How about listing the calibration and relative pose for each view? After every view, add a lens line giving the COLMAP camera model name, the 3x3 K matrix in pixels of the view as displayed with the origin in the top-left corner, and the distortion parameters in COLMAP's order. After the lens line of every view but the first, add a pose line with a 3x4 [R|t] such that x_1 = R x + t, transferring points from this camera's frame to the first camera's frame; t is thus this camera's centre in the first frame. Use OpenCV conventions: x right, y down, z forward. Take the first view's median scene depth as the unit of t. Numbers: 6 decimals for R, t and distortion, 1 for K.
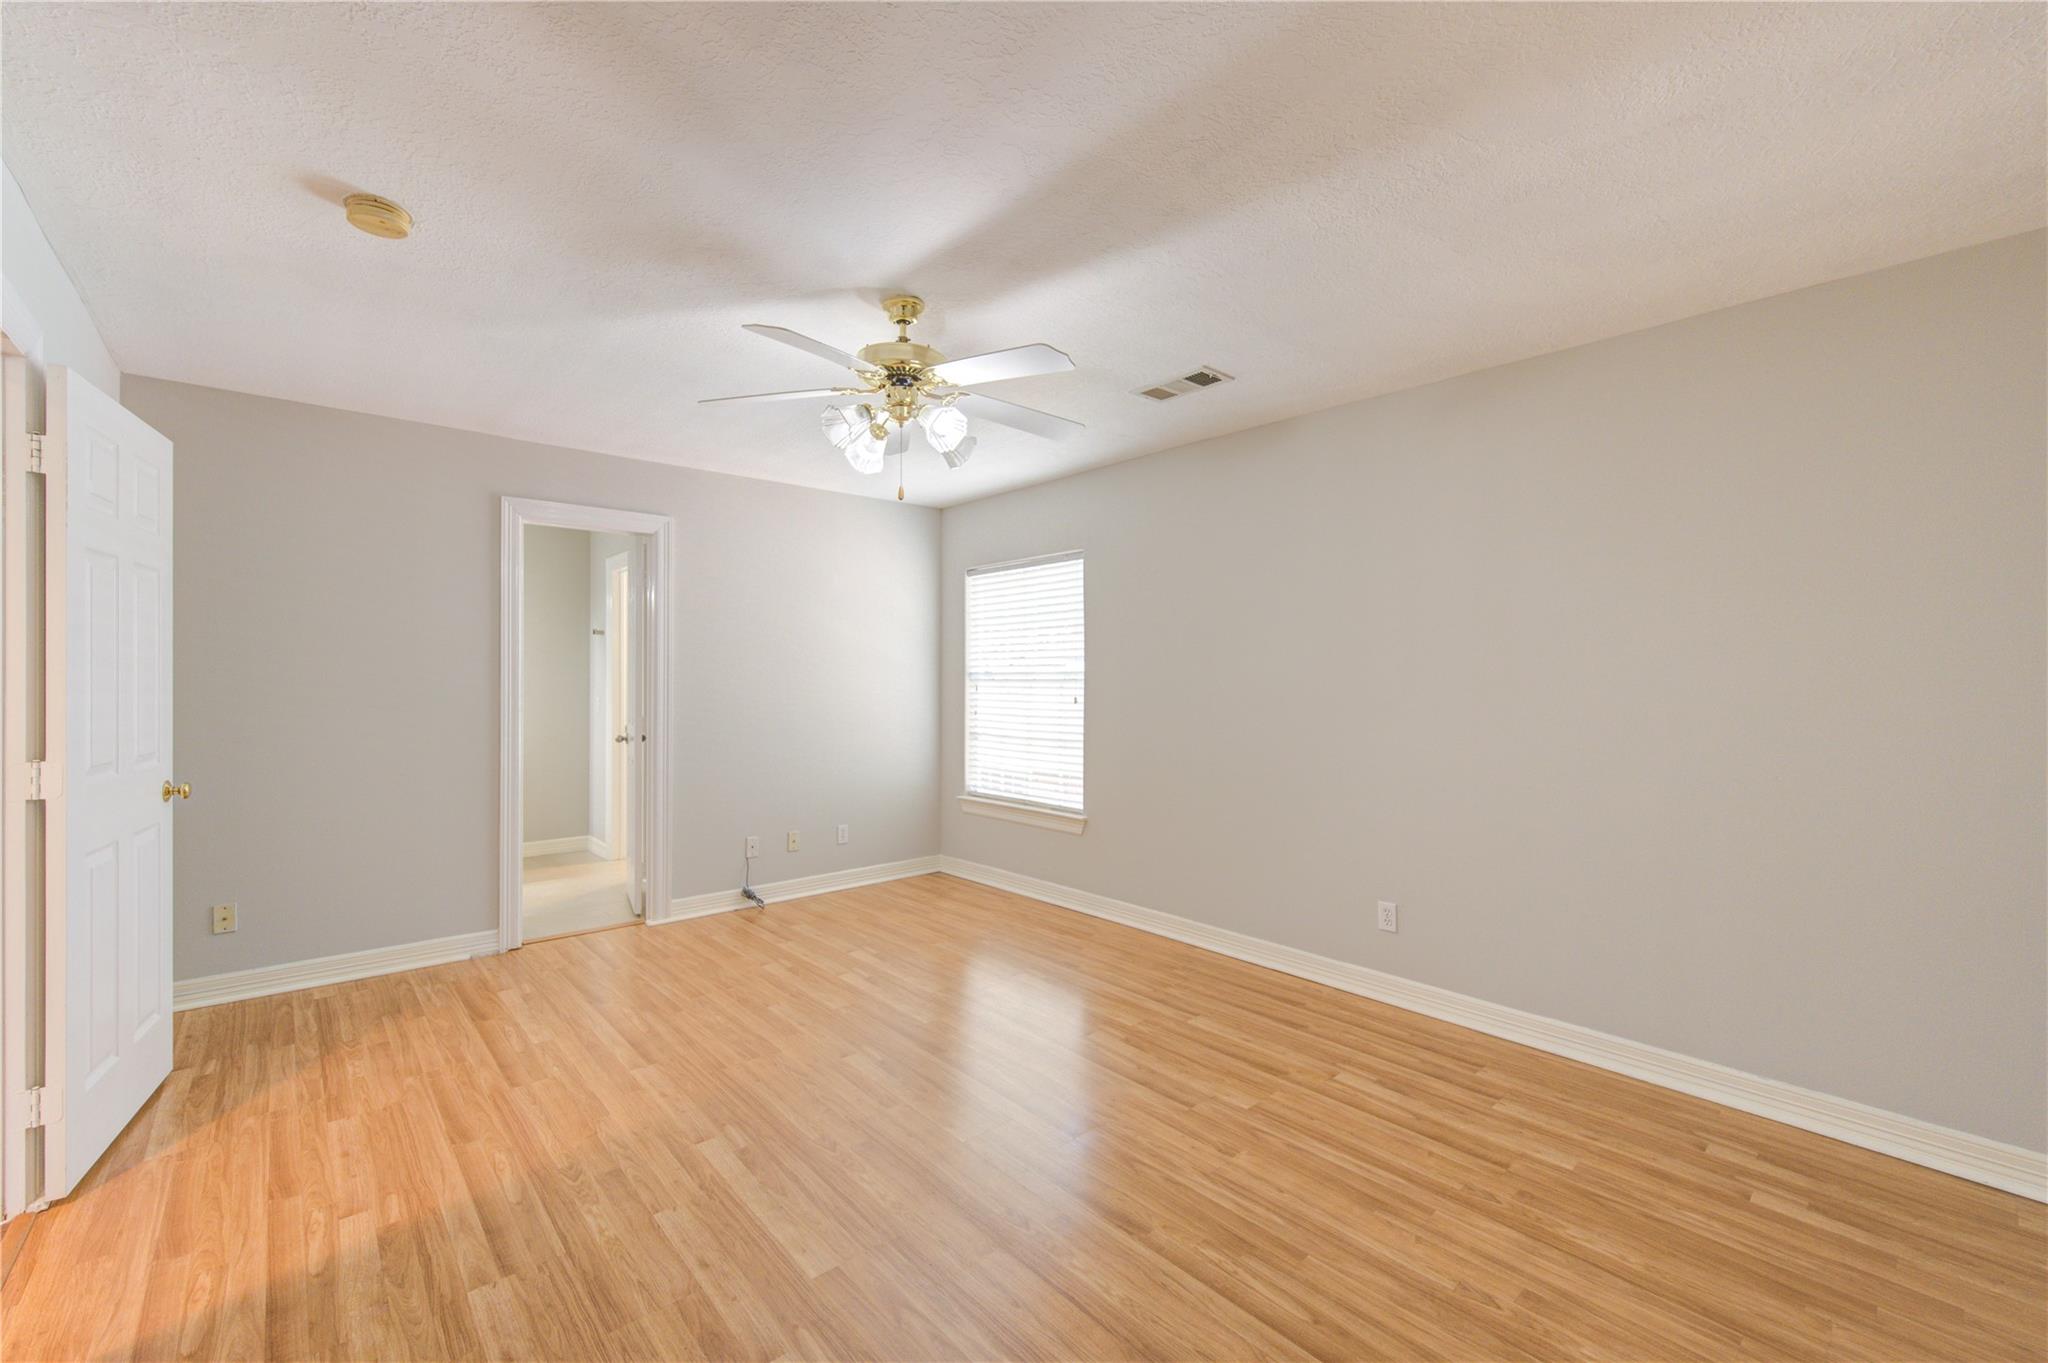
lens RADIAL K [[820.2, 0, 1024.0], [0, 820.2, 681.5], [0, 0, 1]] dist [0.001754, -0.000836]
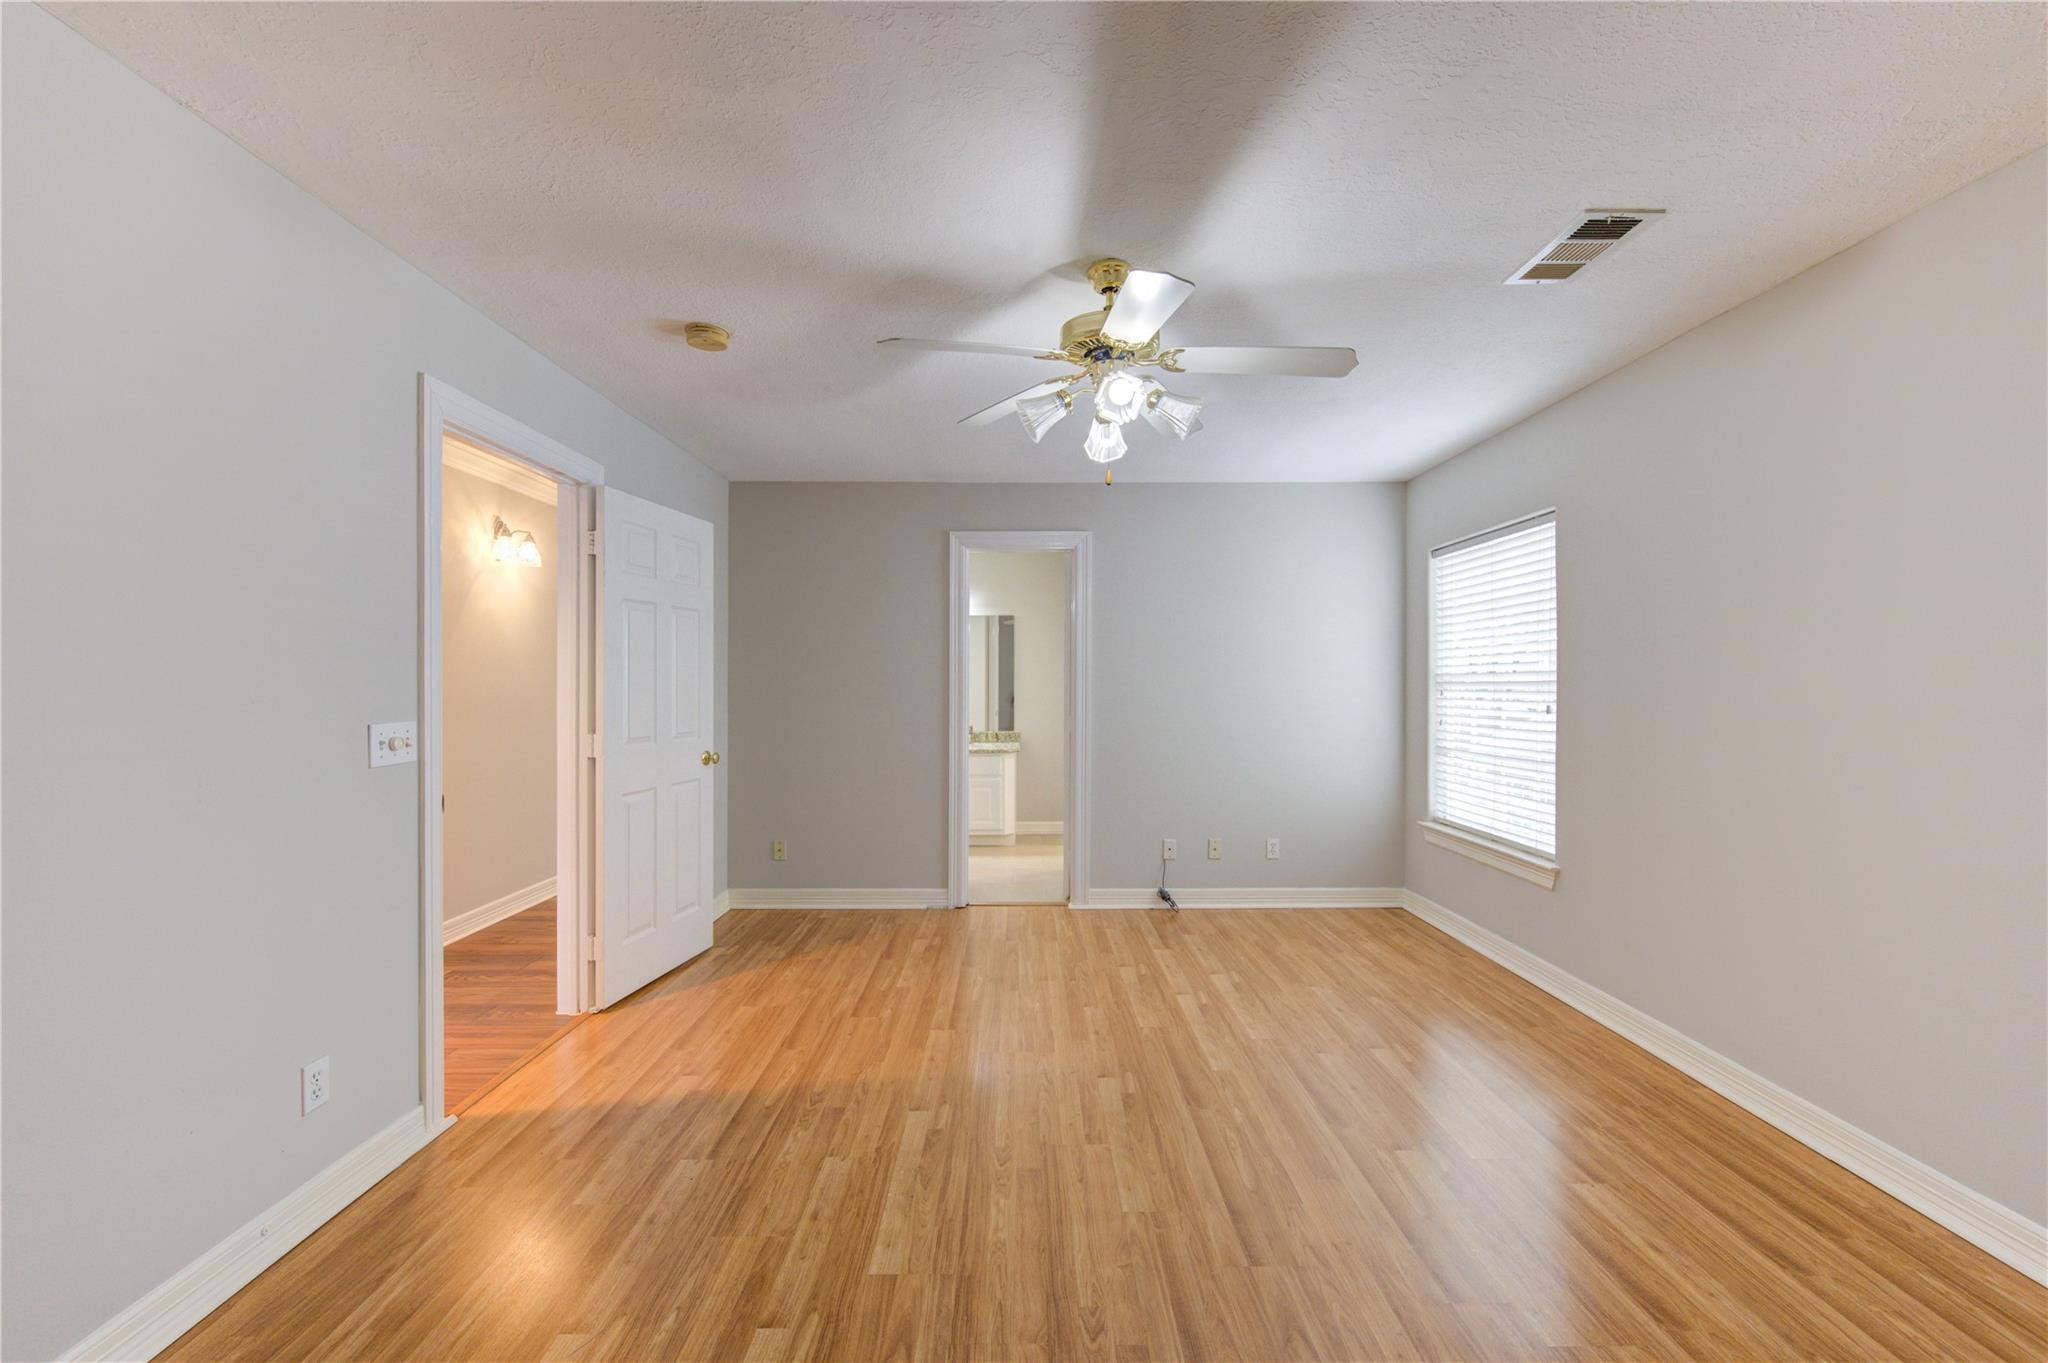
lens RADIAL K [[820.2, 0, 1024.0], [0, 820.2, 681.5], [0, 0, 1]] dist [0.001754, -0.000836]
pose [[0.764660, -0.003649, -0.644424, 0.251120], [0.000111, 0.999985, -0.005530, 0.002843], [0.644434, 0.004157, 0.764649, 0.163227]]
